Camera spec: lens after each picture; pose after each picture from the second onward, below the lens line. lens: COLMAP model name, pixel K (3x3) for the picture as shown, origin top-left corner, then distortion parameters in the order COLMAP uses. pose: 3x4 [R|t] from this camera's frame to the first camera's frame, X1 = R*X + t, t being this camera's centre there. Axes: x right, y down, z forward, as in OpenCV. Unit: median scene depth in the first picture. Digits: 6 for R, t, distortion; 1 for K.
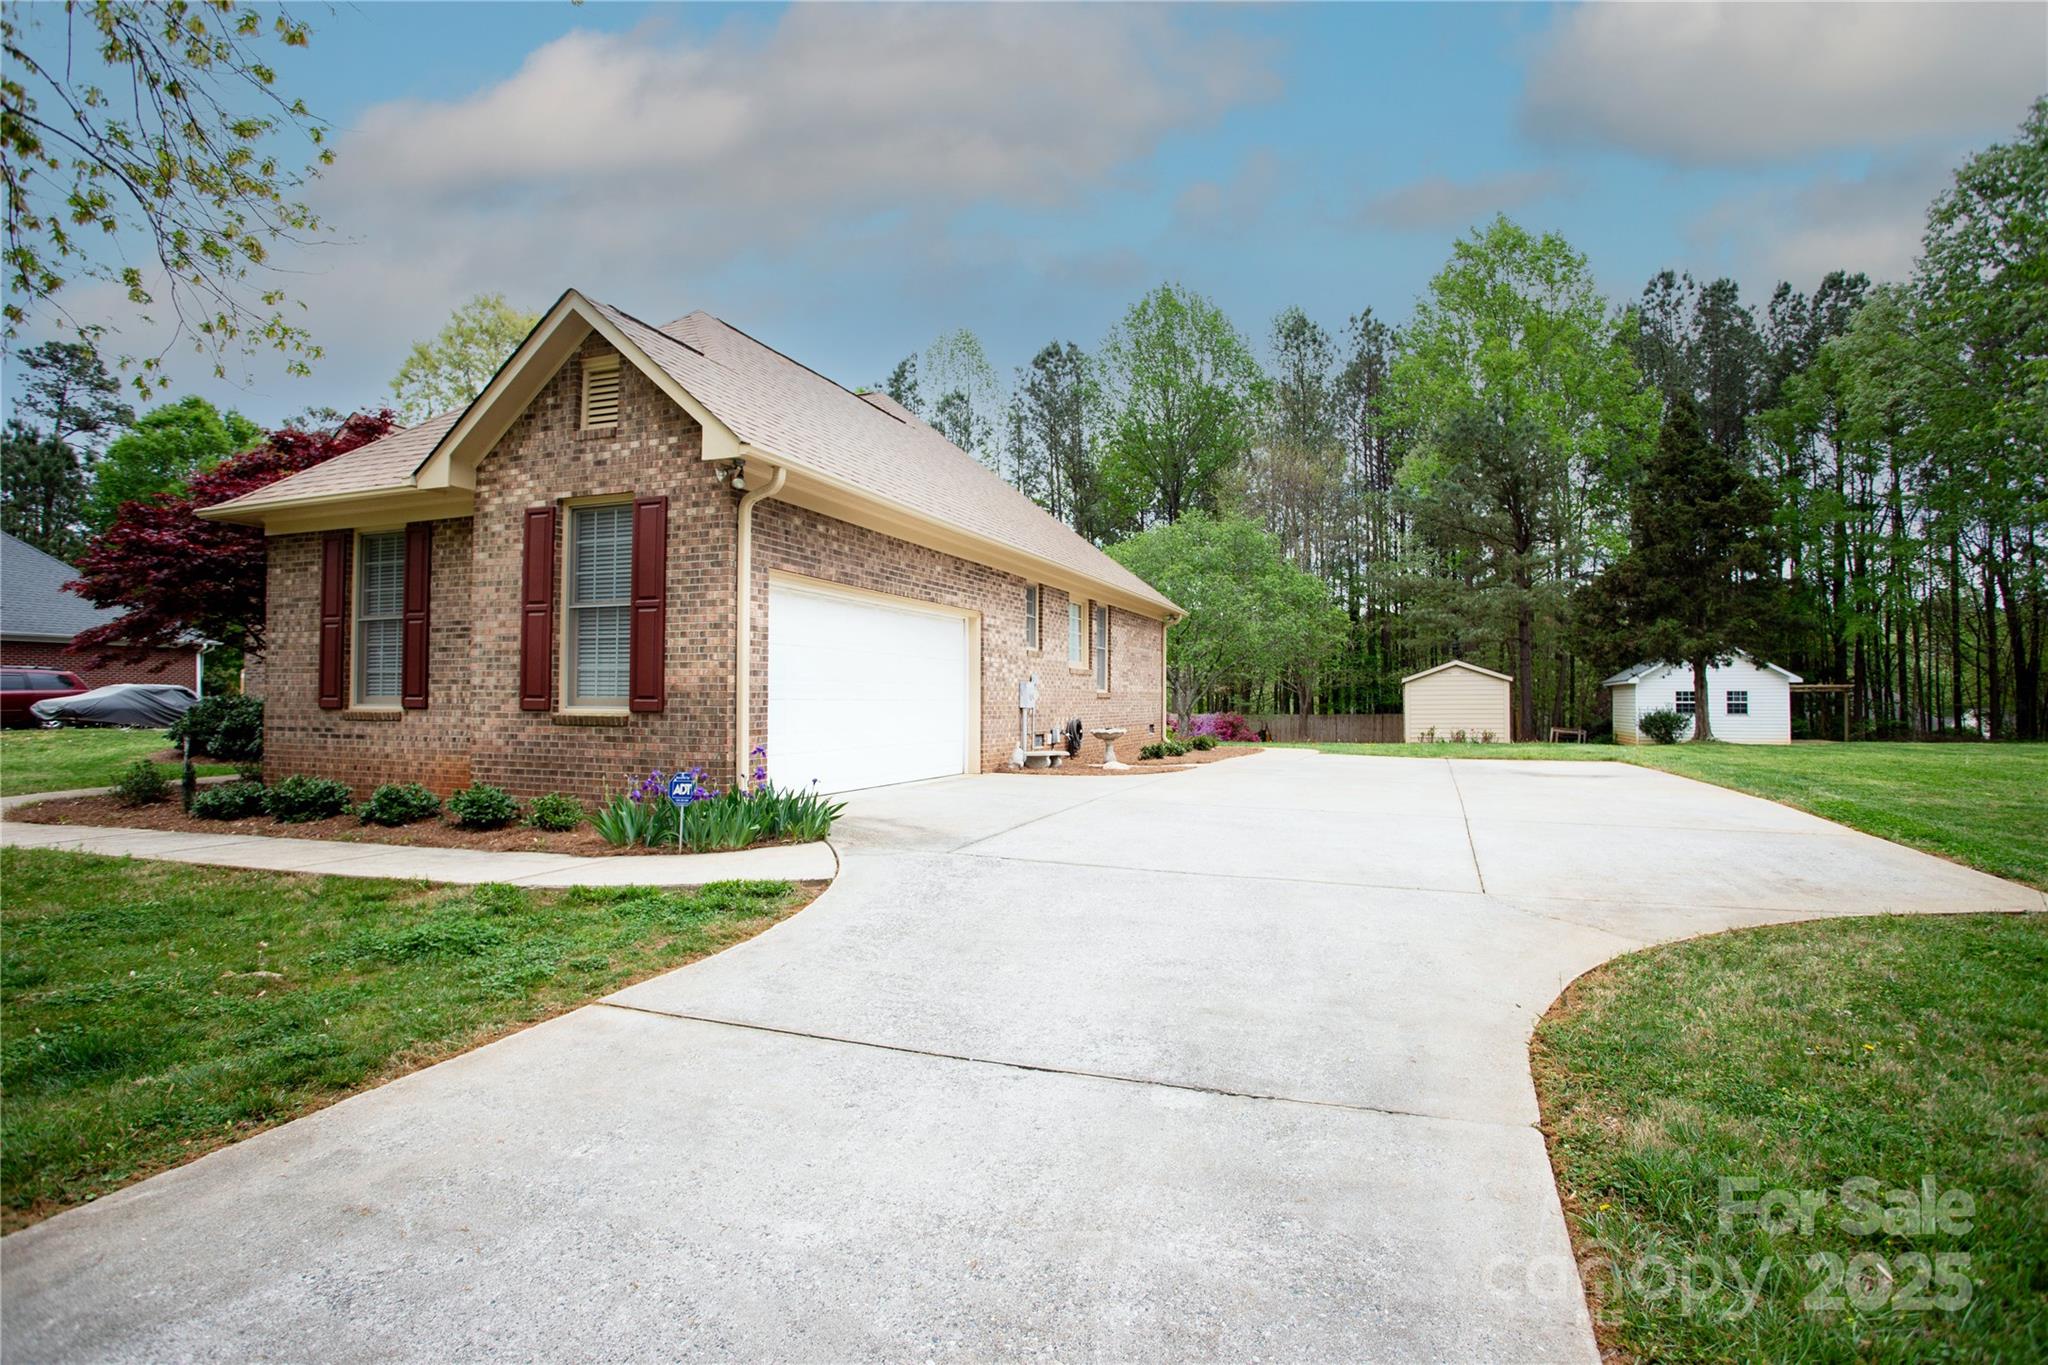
lens RADIAL K [[1058.2, 0, 1041.7], [0, 1058.2, 679.4], [0, 0, 1]] dist [-0.079291, 0.032523]
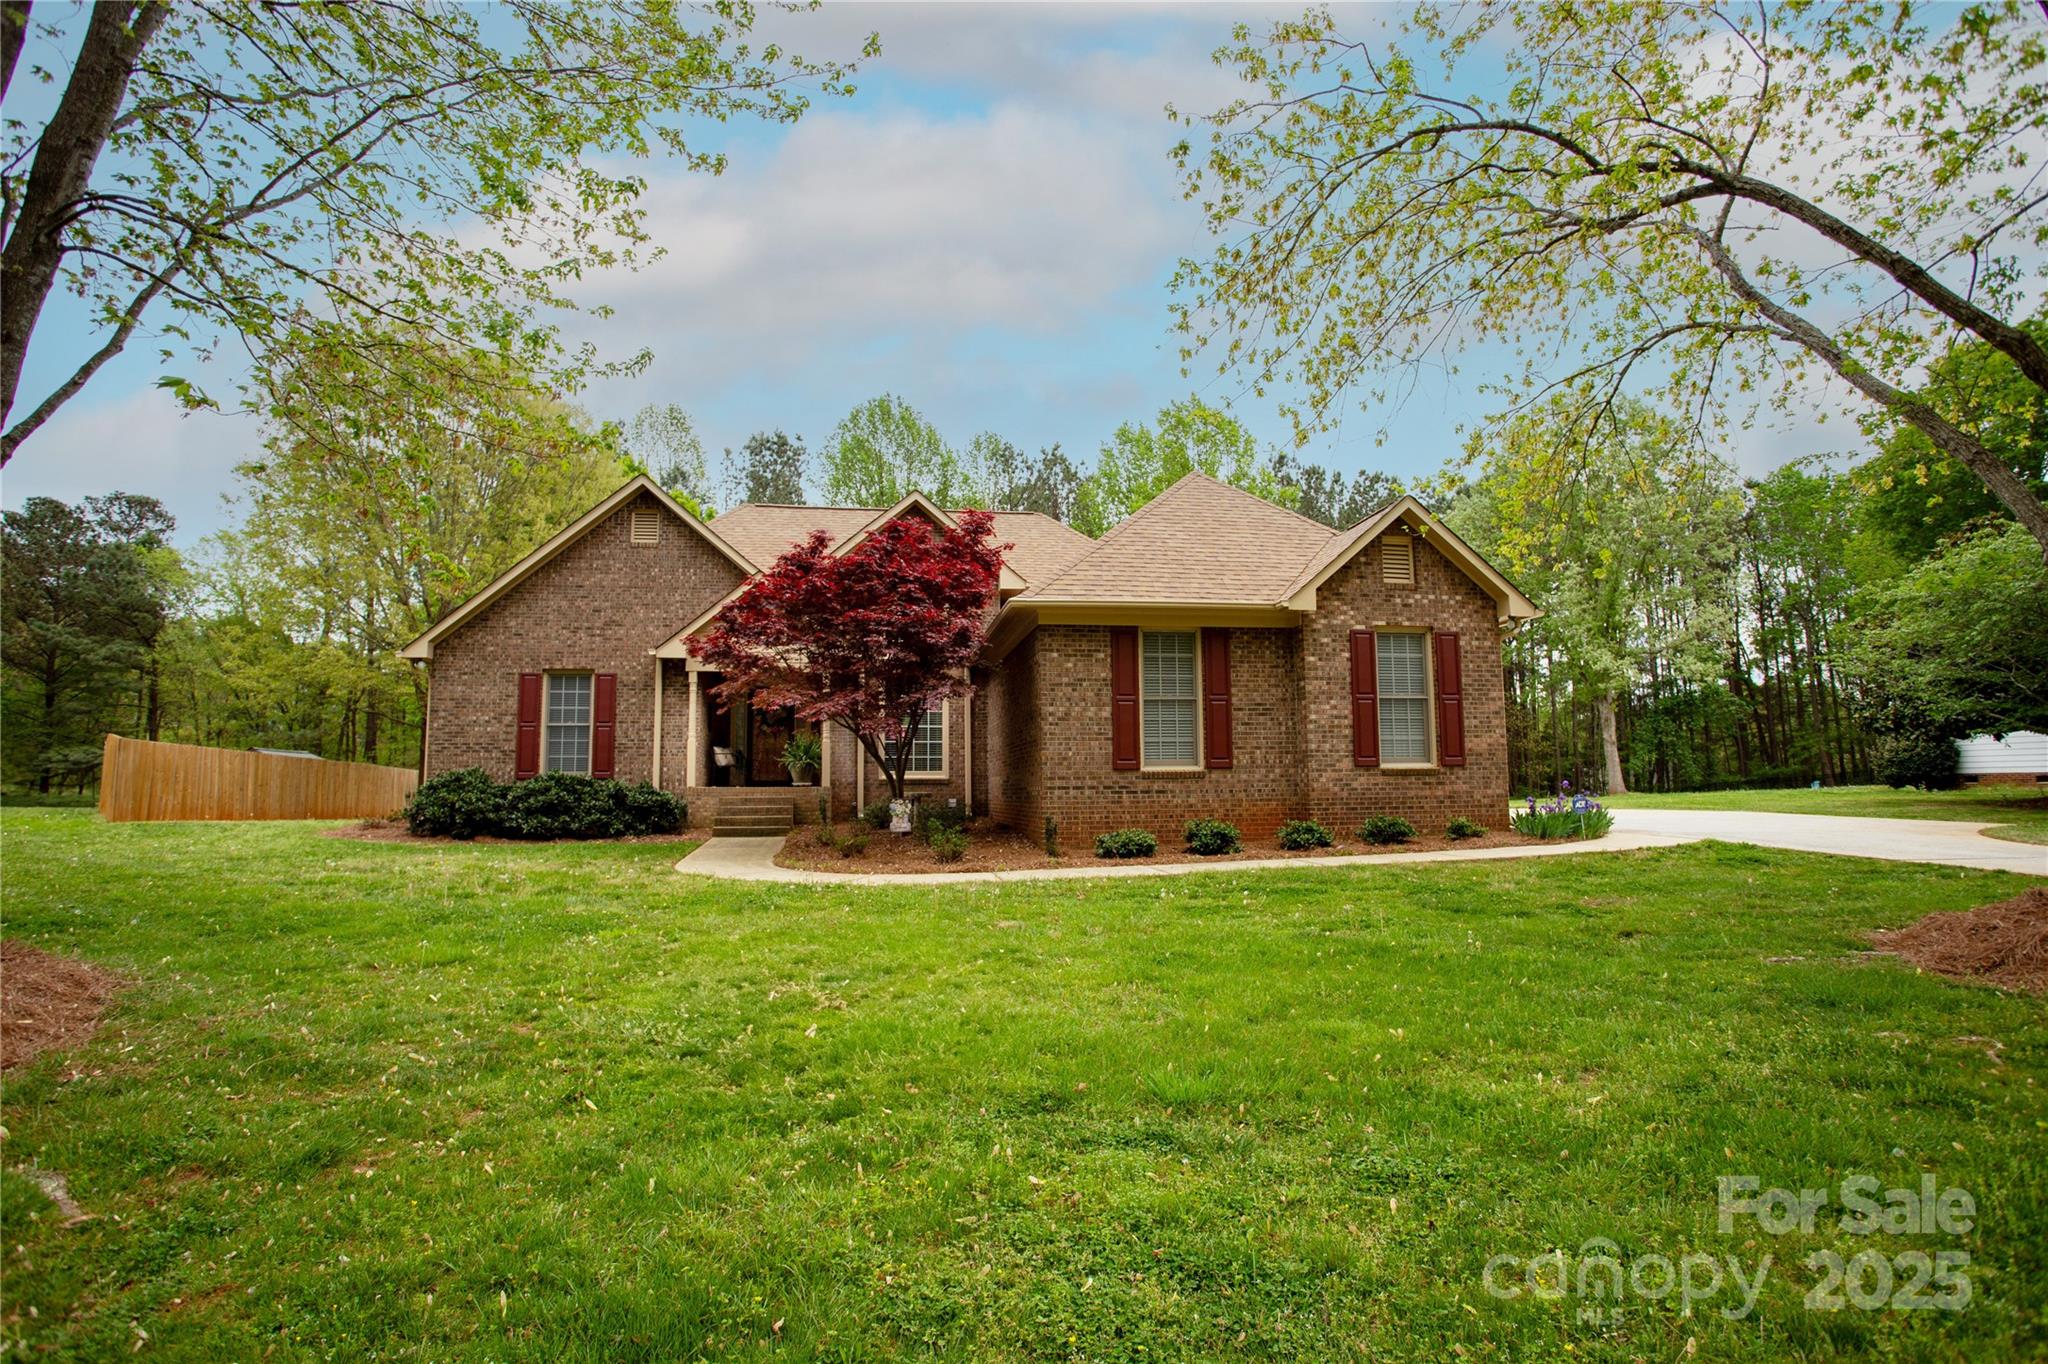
lens RADIAL K [[1058.2, 0, 1041.7], [0, 1058.2, 678.9], [0, 0, 1]] dist [-0.079291, 0.032523]
pose [[0.857116, 0.036015, 0.513863, -1.634653], [0.002320, 0.997273, -0.073766, 0.014644], [-0.515119, 0.064418, 0.854695, -0.046148]]
